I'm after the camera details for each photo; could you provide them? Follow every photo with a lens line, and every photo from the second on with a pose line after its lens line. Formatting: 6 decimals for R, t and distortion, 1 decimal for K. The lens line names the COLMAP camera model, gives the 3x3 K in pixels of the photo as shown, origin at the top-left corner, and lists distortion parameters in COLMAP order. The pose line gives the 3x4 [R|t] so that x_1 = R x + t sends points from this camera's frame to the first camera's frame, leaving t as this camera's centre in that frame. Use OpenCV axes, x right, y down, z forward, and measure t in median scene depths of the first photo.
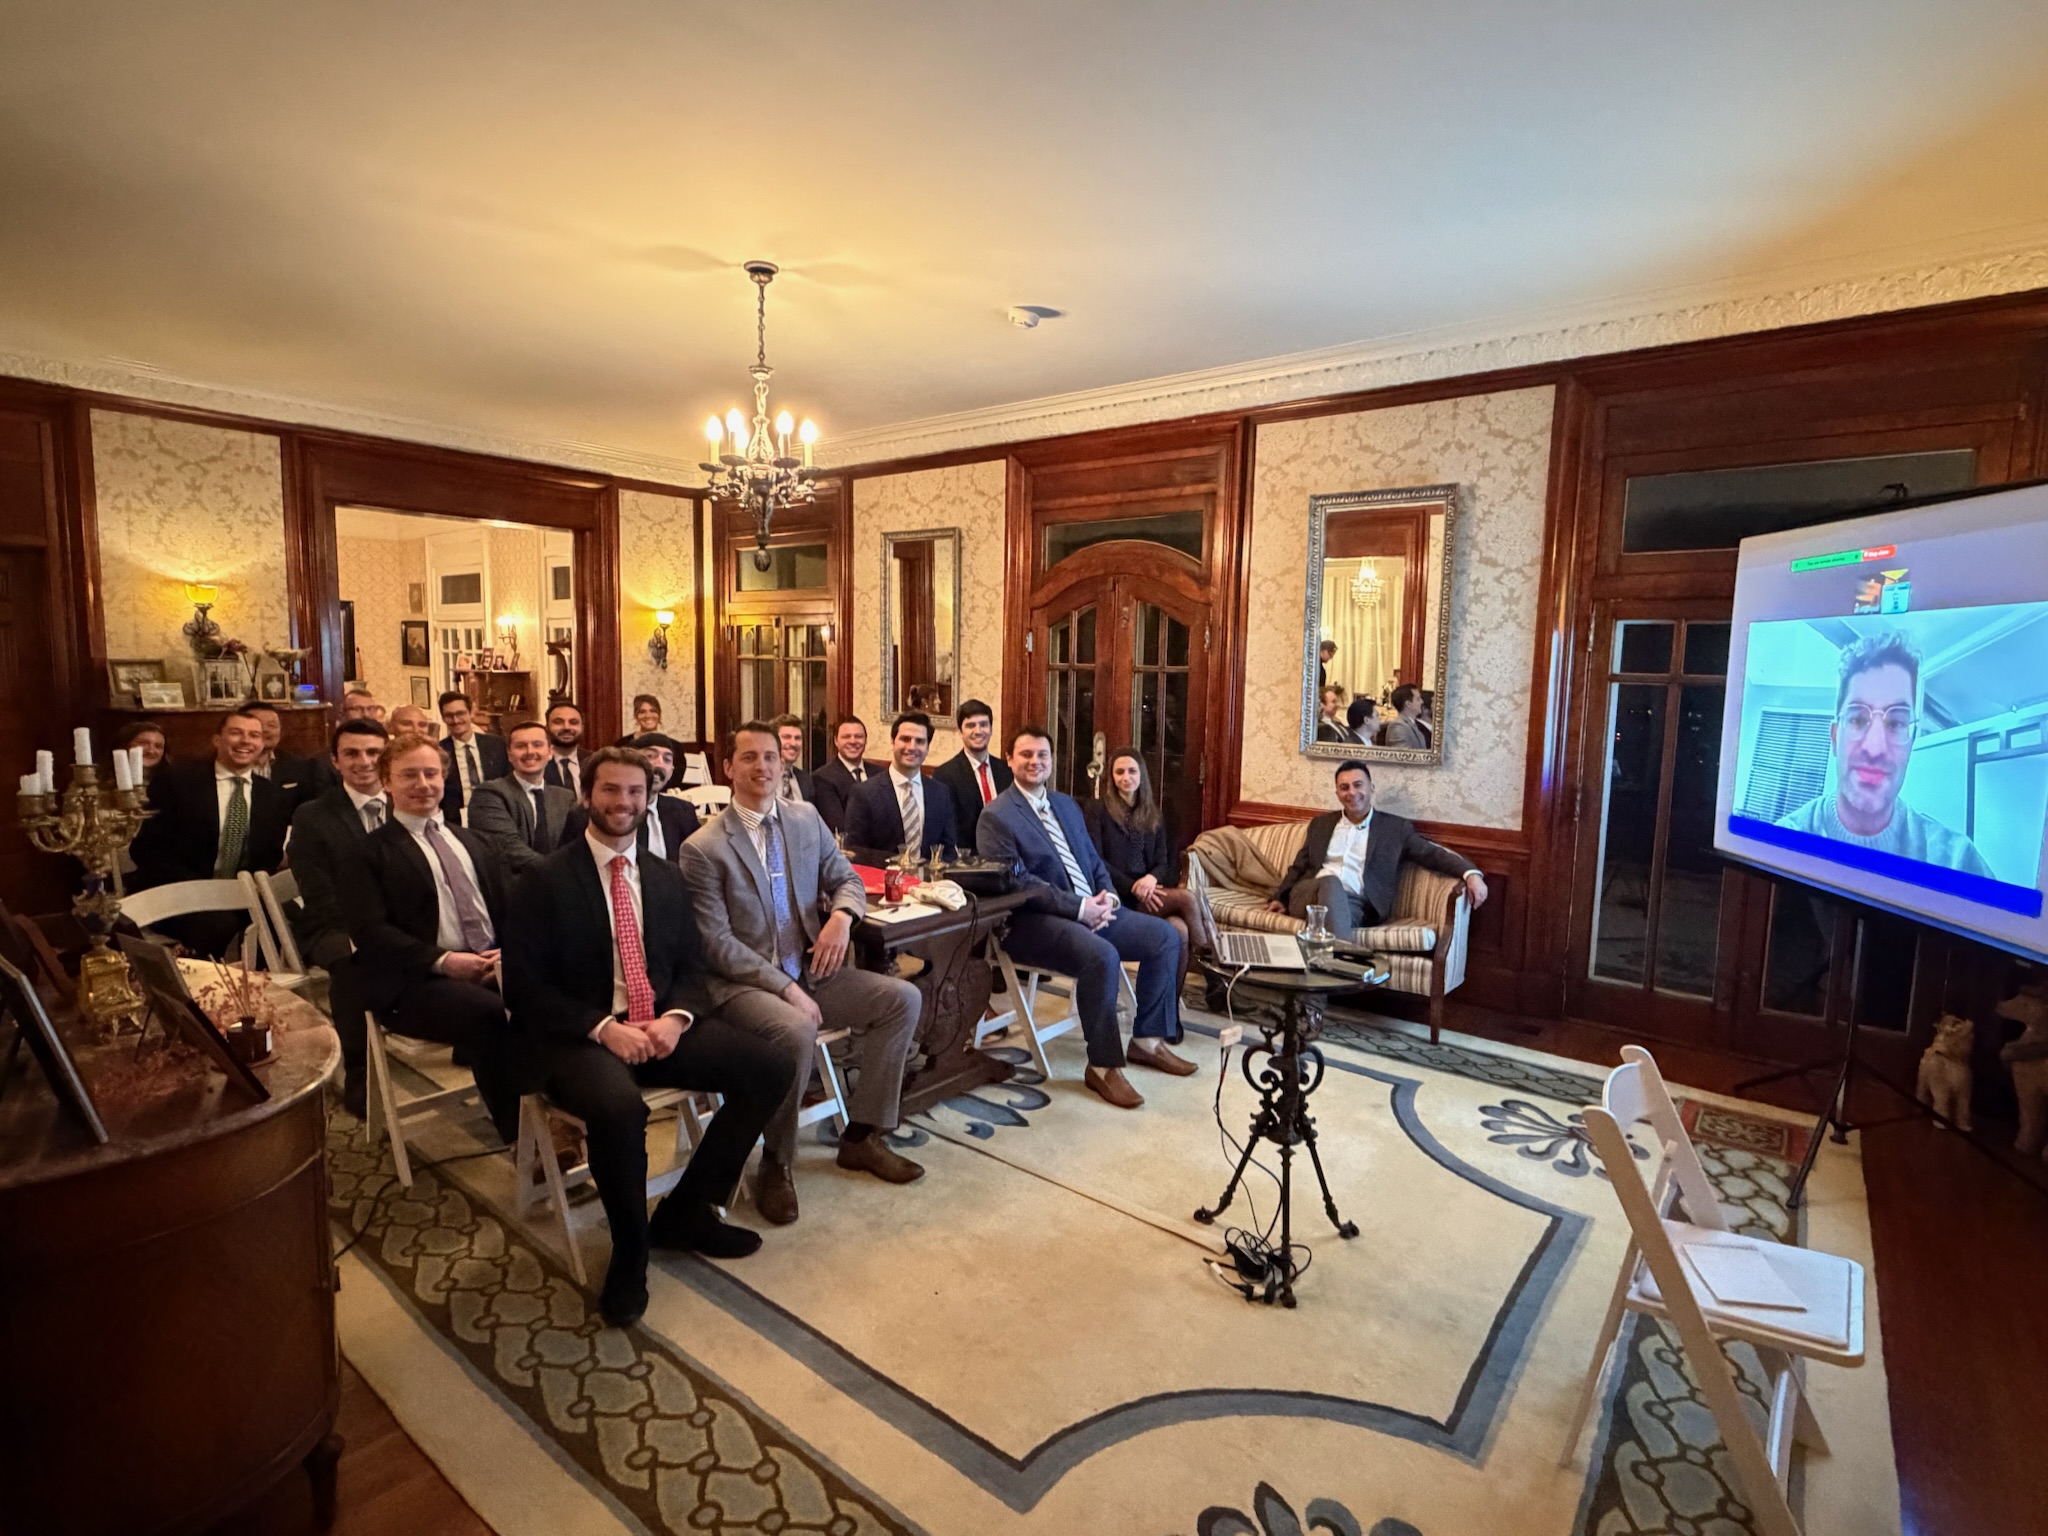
lens RADIAL K [[1023.1, 0, 1024.0], [0, 1023.1, 768.0], [0, 0, 1]] dist [0.001335, 0.000140]
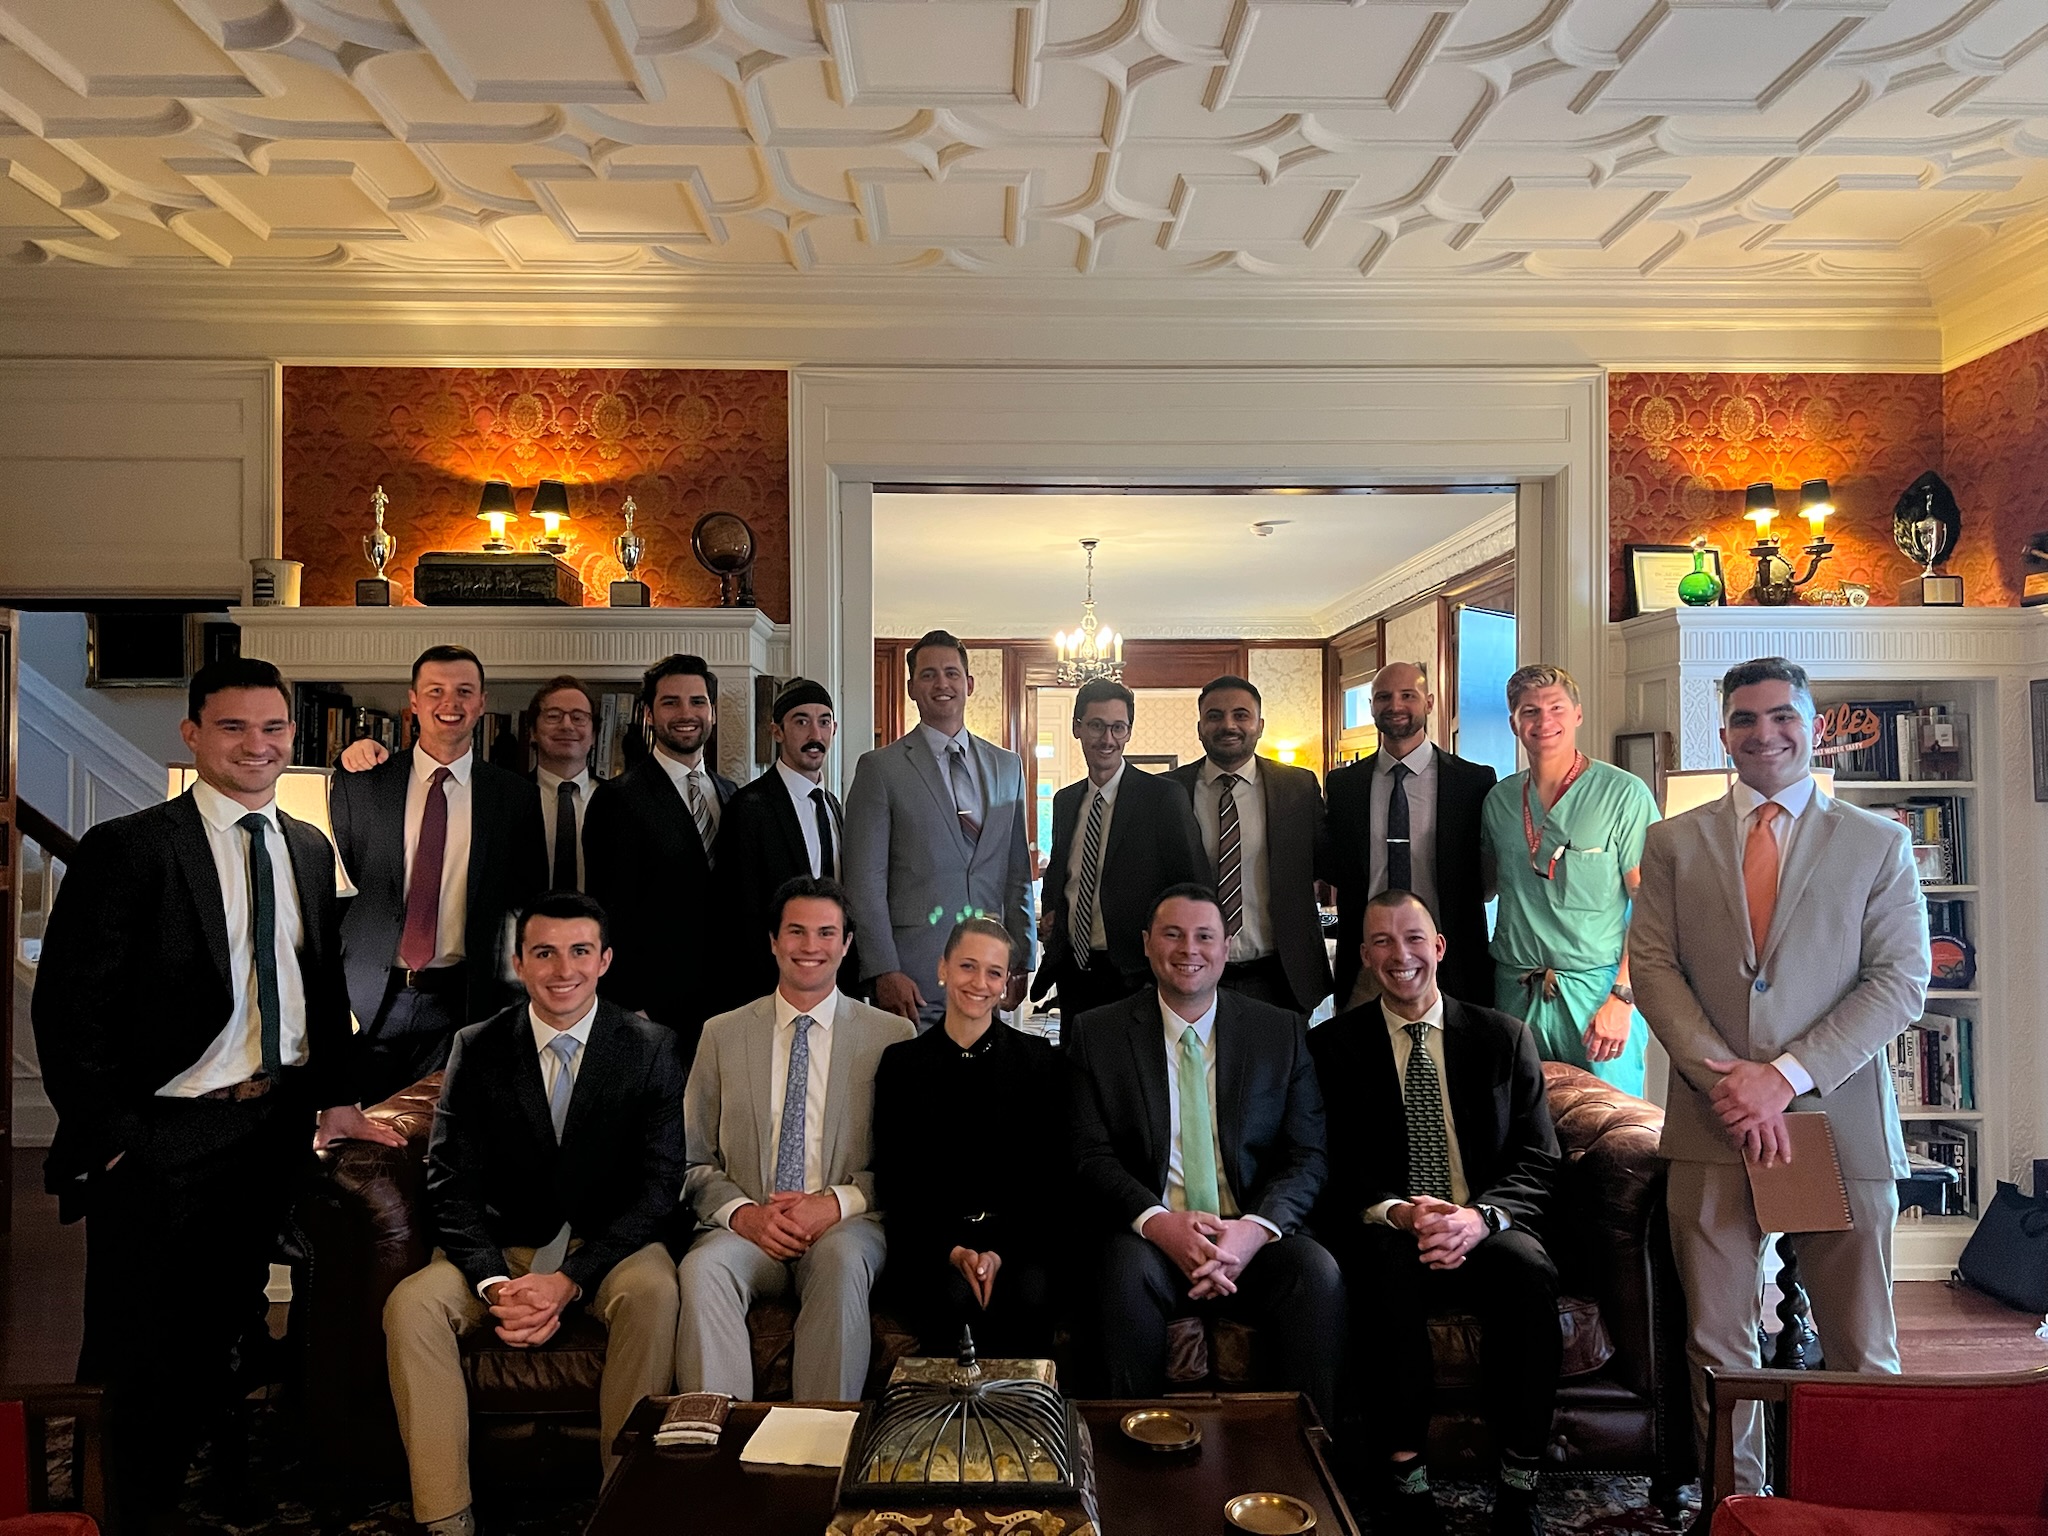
lens RADIAL K [[1559.0, 0, 1024.0], [0, 1559.0, 768.0], [0, 0, 1]] dist [0.076140, -0.002661]
pose [[0.644661, -0.041554, -0.763339, 1.509248], [-0.067342, 0.991553, -0.110850, 0.144871], [0.761497, 0.122865, 0.636417, -0.593386]]
